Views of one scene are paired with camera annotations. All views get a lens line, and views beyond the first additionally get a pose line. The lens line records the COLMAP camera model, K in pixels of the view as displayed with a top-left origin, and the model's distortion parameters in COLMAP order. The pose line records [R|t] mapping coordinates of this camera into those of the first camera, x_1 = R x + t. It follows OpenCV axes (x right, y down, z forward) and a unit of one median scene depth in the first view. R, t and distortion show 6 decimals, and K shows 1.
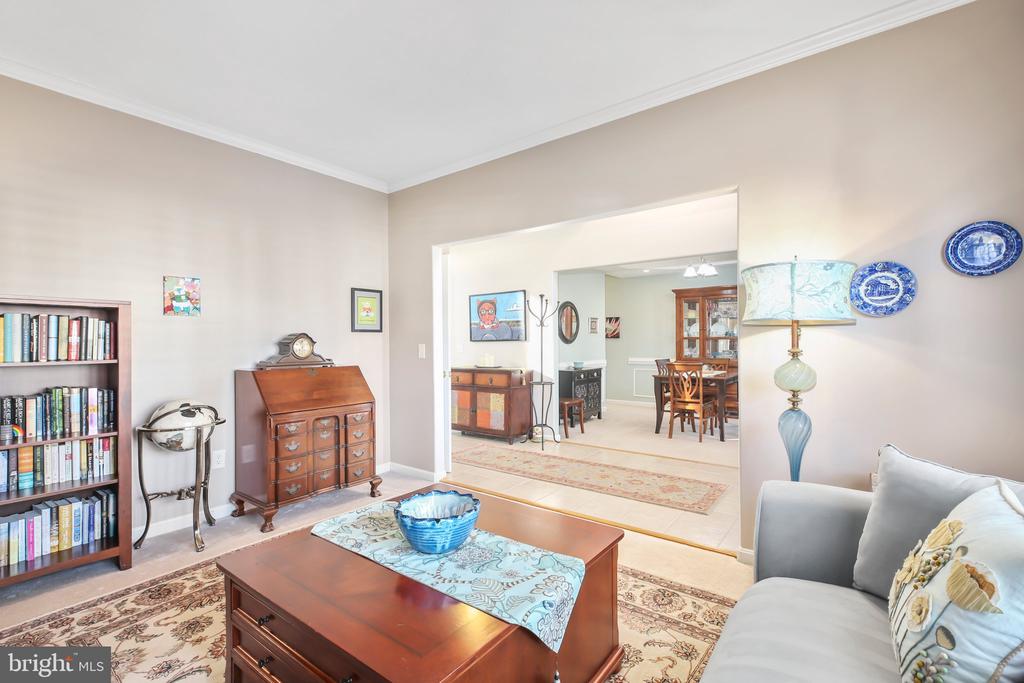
lens RADIAL K [[460.9, 0, 517.3], [0, 460.9, 344.0], [0, 0, 1]] dist [0.004240, 0.000577]
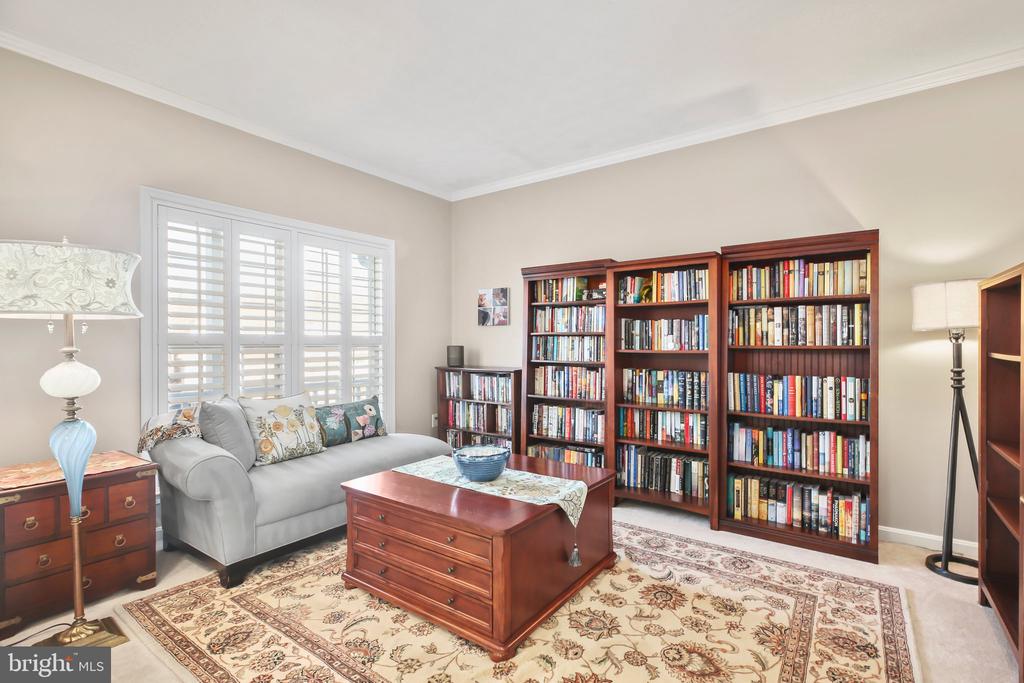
lens RADIAL K [[477.8, 0, 517.2], [0, 477.8, 344.6], [0, 0, 1]] dist [-0.001685, 0.000847]
pose [[-0.999717, 0.011652, -0.020756, -0.106063], [0.011368, 0.999841, 0.013741, 0.000465], [0.020913, 0.013501, -0.999690, 1.030510]]
